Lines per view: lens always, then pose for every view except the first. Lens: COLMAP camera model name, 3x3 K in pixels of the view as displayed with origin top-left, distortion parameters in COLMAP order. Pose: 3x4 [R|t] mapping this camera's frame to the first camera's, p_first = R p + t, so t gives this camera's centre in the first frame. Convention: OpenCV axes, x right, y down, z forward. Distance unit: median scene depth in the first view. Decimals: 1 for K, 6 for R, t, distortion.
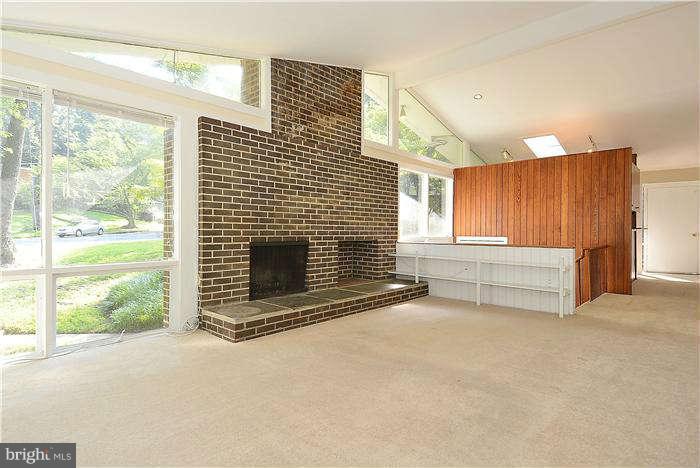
lens RADIAL K [[367.7, 0, 350.9], [0, 367.7, 233.7], [0, 0, 1]] dist [-0.002427, -0.001144]
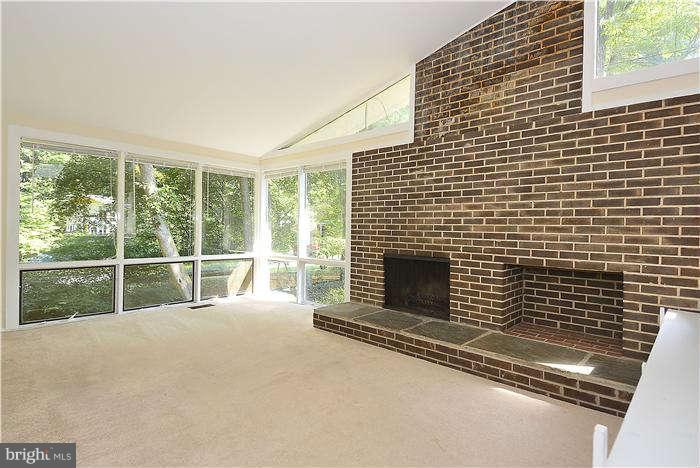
lens RADIAL K [[367.7, 0, 351.1], [0, 367.7, 230.6], [0, 0, 1]] dist [-0.002427, -0.001144]
pose [[-0.025305, 0.000131, -0.999680, 0.709176], [-0.024849, 0.999691, 0.000760, -0.036979], [0.999371, 0.024860, -0.025293, 0.818365]]
